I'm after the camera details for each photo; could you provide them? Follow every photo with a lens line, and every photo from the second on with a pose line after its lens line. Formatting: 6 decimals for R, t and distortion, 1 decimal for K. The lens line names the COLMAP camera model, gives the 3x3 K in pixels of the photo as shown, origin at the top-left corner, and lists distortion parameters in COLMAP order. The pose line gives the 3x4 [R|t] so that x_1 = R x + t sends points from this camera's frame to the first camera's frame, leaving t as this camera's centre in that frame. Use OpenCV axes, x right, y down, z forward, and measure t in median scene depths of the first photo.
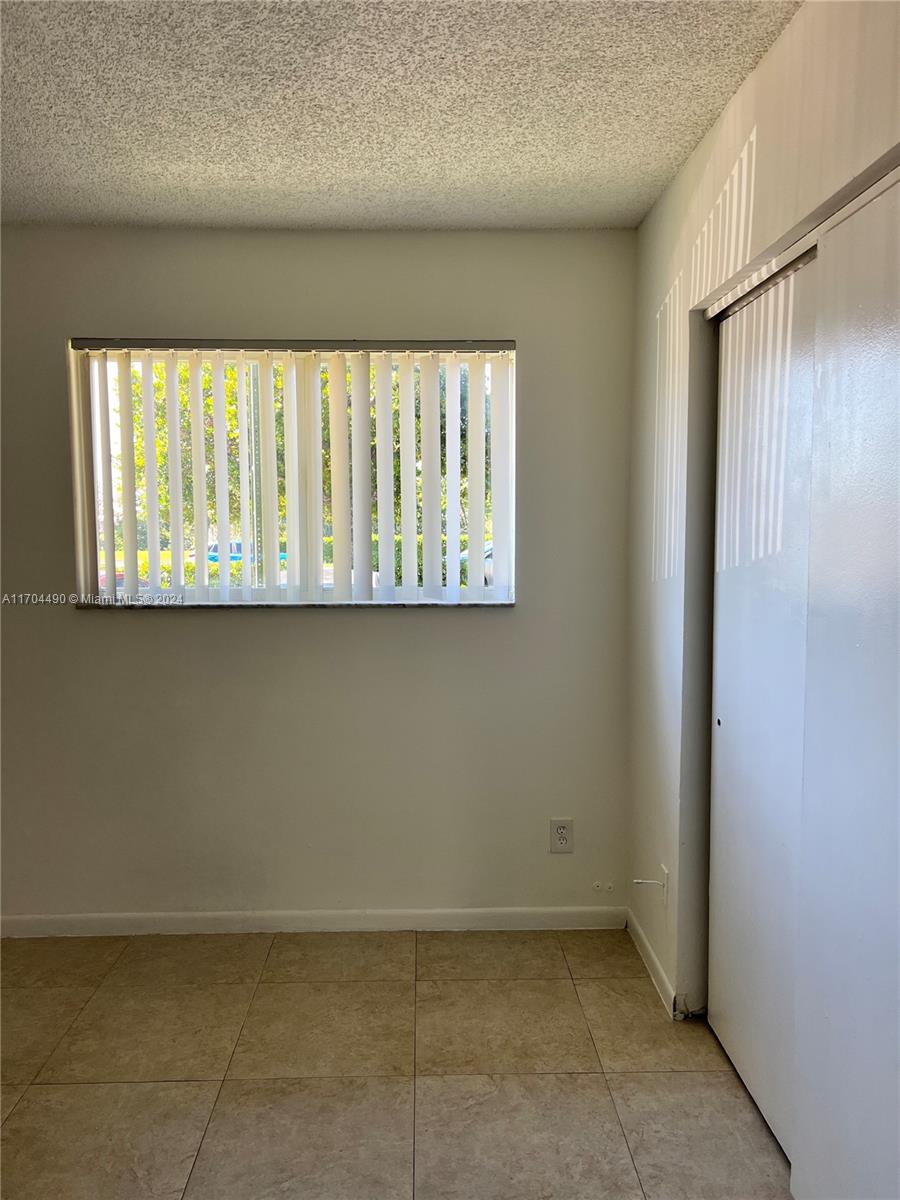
lens RADIAL K [[902.5, 0, 450.0], [0, 902.5, 600.0], [0, 0, 1]] dist [0.012710, -0.010108]
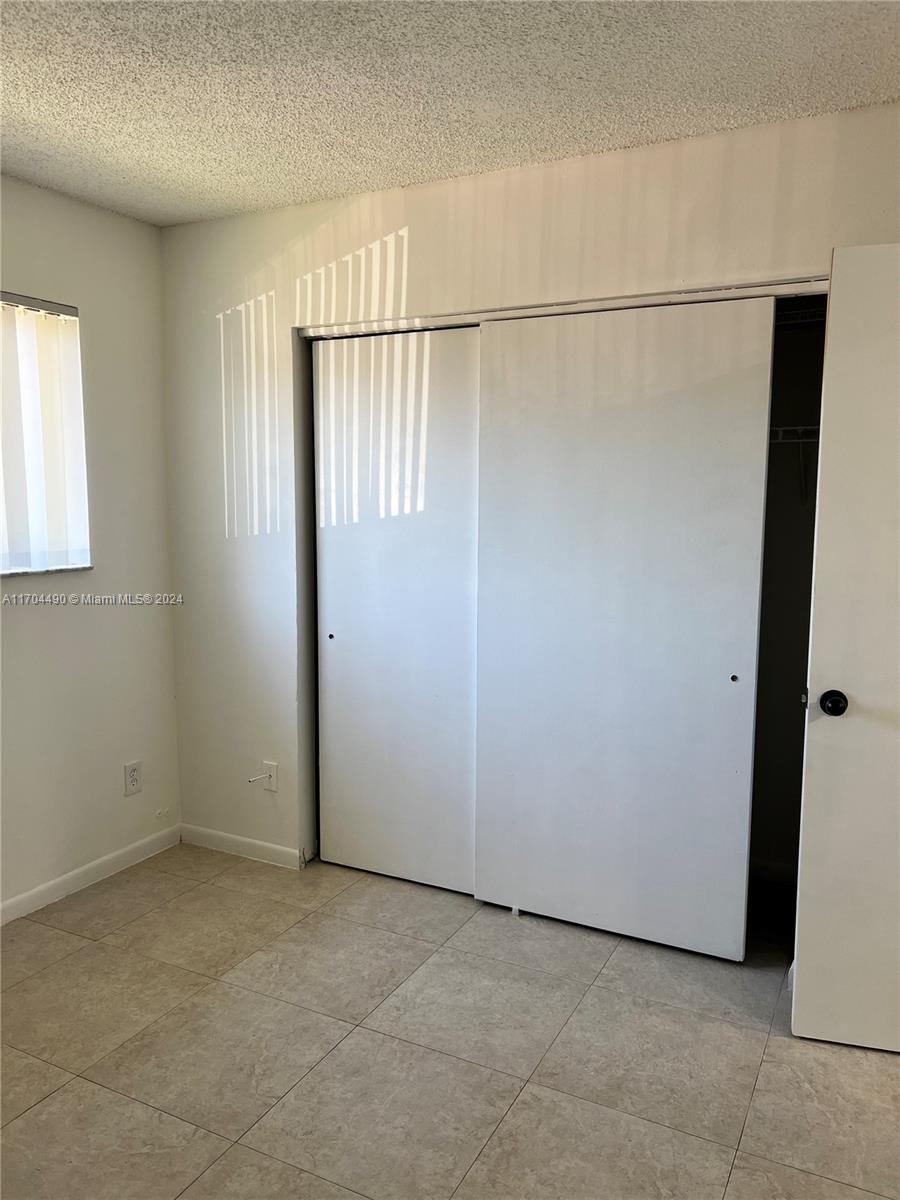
lens RADIAL K [[902.5, 0, 450.0], [0, 902.5, 600.0], [0, 0, 1]] dist [0.012710, -0.010108]
pose [[0.479798, -0.099406, 0.871729, -0.732373], [0.062096, 0.994917, 0.079276, -0.016395], [-0.875179, 0.016094, 0.483532, 0.163729]]
